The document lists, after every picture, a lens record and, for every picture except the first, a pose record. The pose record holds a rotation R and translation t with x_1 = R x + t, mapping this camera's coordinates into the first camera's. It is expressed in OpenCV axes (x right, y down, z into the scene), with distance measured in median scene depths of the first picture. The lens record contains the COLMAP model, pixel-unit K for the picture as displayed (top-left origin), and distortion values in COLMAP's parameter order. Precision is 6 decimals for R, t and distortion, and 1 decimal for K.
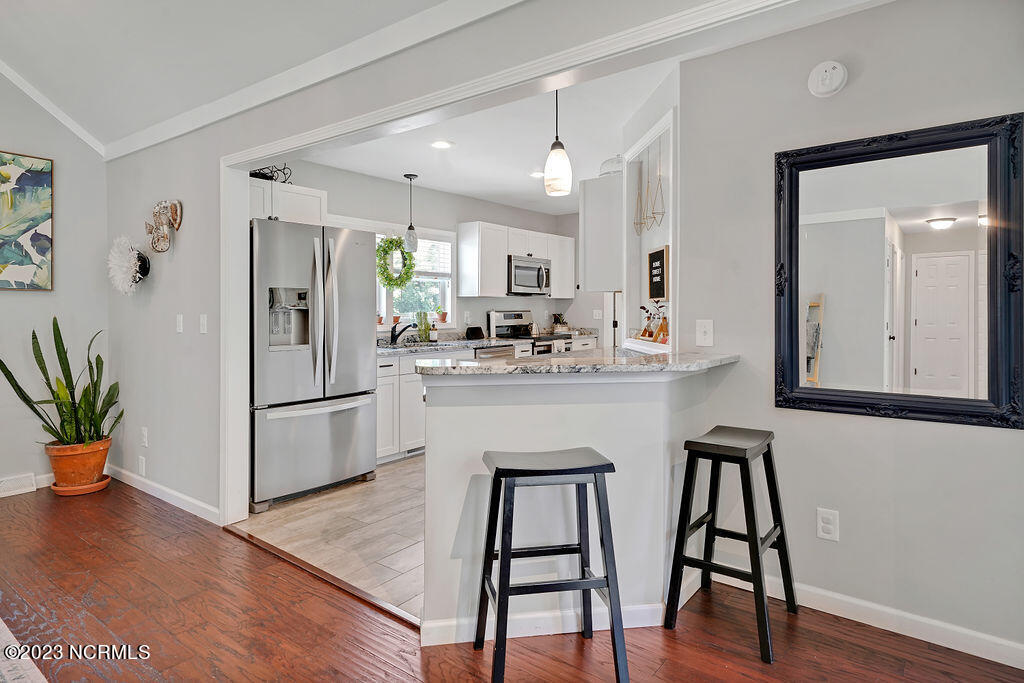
lens RADIAL K [[588.8, 0, 506.6], [0, 588.8, 326.5], [0, 0, 1]] dist [0.029202, 0.000470]
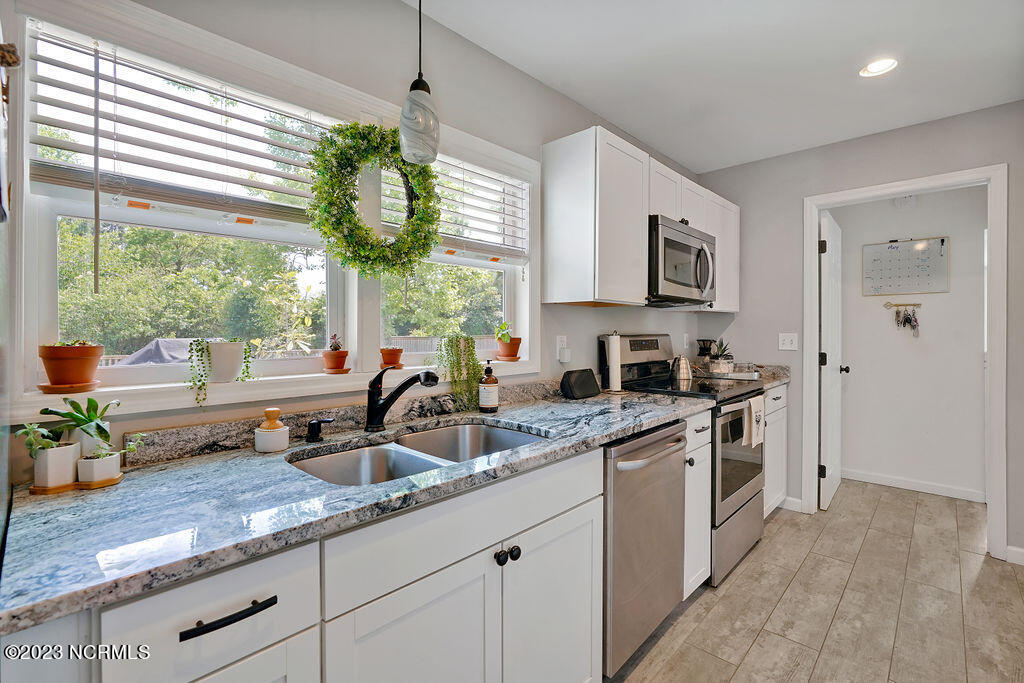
lens RADIAL K [[464.2, 0, 514.9], [0, 464.2, 339.2], [0, 0, 1]] dist [-0.000947, -0.000108]
pose [[0.995885, 0.003639, -0.090553, -0.079973], [-0.004950, 0.999886, -0.014256, -0.019493], [0.090491, 0.014645, 0.995790, 0.708145]]
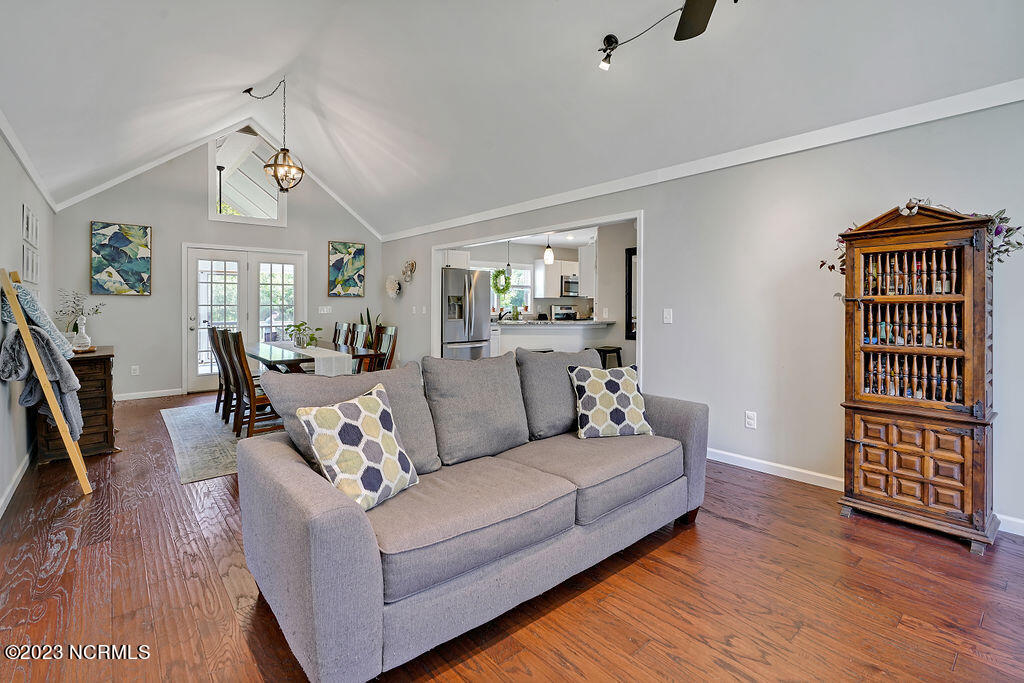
lens RADIAL K [[464.2, 0, 506.2], [0, 464.2, 307.5], [0, 0, 1]] dist [-0.000947, -0.000108]
pose [[0.978222, 0.001491, -0.207557, 0.159185], [-0.006225, 0.999735, -0.022157, 0.016696], [0.207469, 0.022967, 0.977972, -0.558662]]
